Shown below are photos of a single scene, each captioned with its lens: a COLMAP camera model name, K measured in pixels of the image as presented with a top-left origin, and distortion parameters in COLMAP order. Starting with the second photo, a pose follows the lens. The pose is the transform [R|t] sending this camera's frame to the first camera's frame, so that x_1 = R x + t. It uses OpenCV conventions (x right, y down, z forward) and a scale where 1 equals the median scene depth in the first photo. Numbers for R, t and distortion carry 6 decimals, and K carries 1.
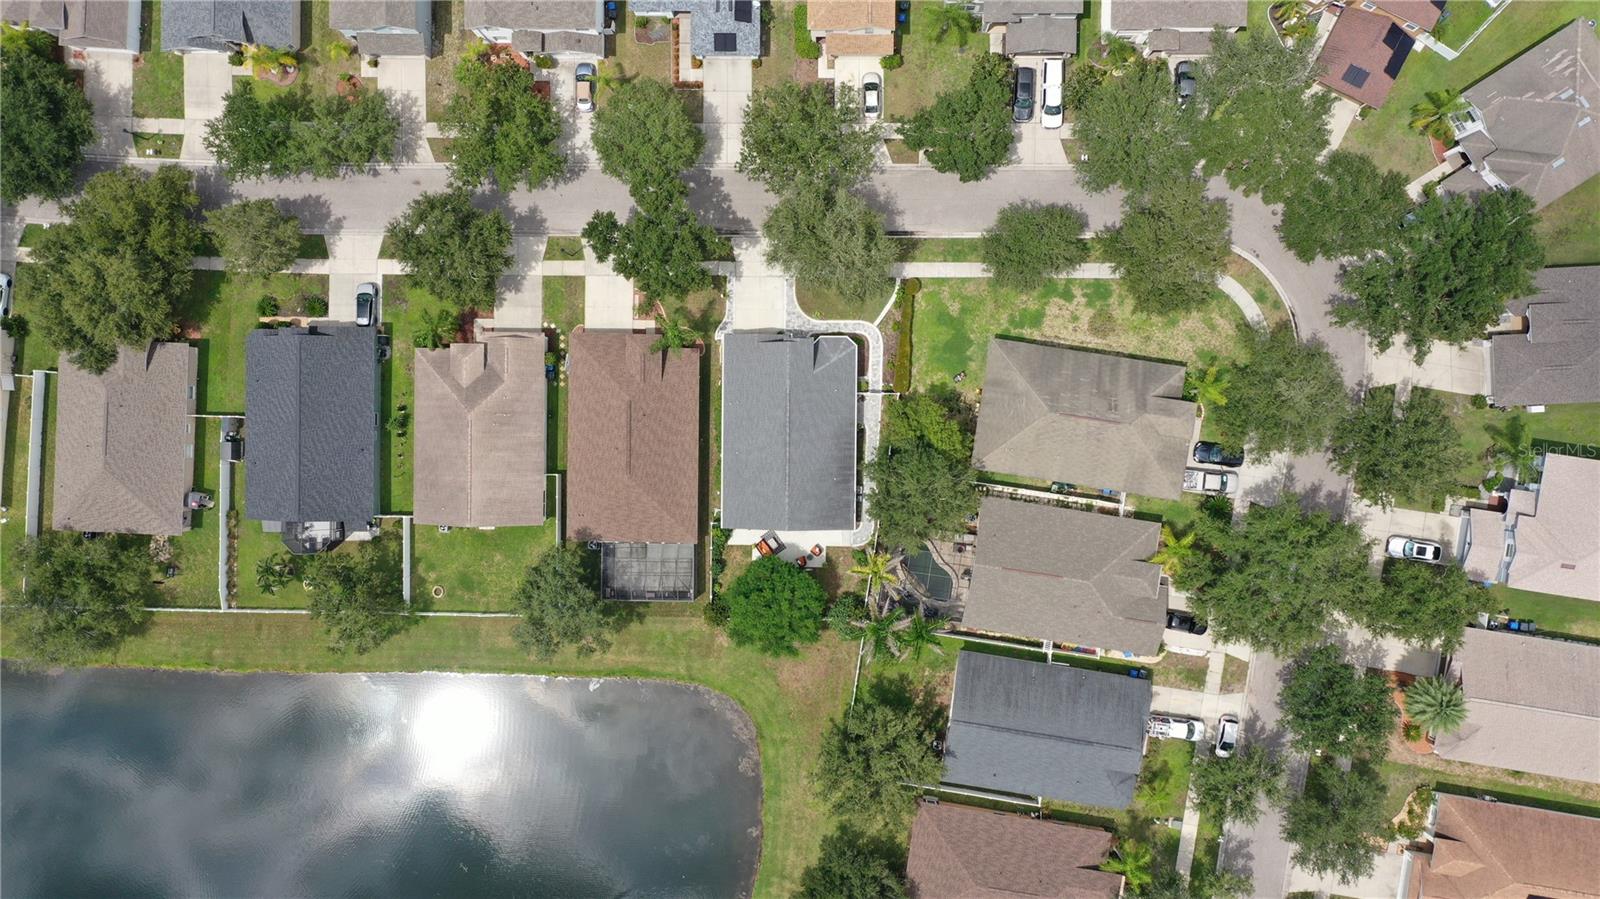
lens RADIAL K [[1272.6, 0, 800.0], [0, 1272.6, 449.5], [0, 0, 1]] dist [0.002523, 0.037100]
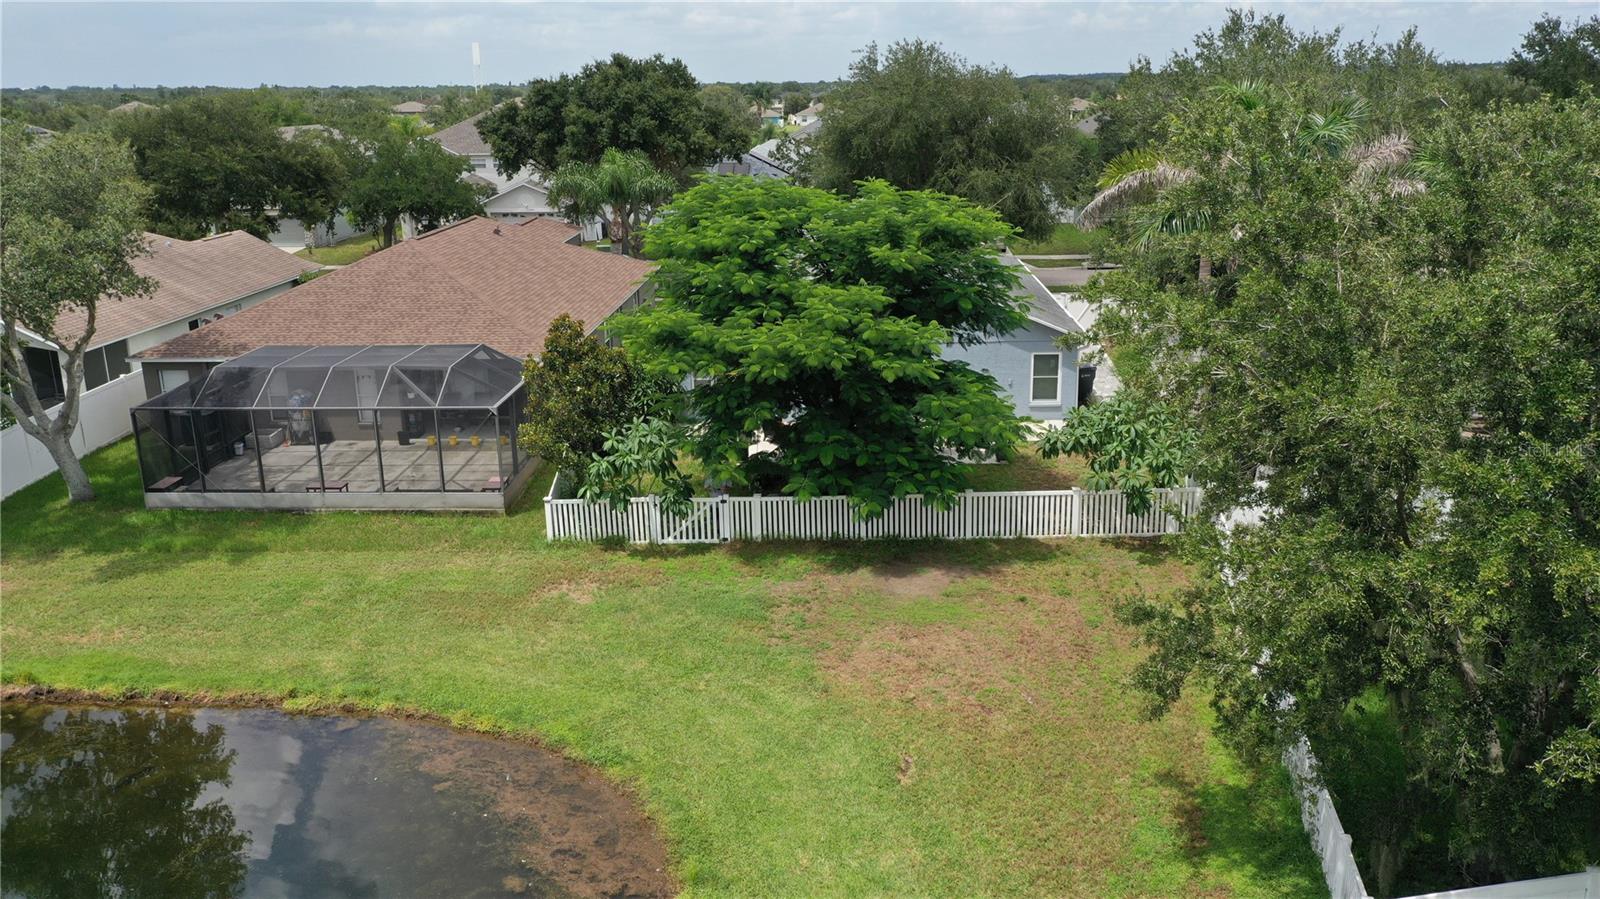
lens RADIAL K [[1272.6, 0, 800.0], [0, 1272.6, 449.5], [0, 0, 1]] dist [0.002523, 0.037100]
pose [[0.999071, 0.036235, -0.023319, -0.017783], [-0.032104, 0.264956, -0.963726, 0.351262], [-0.028742, 0.963579, 0.265873, 0.917749]]
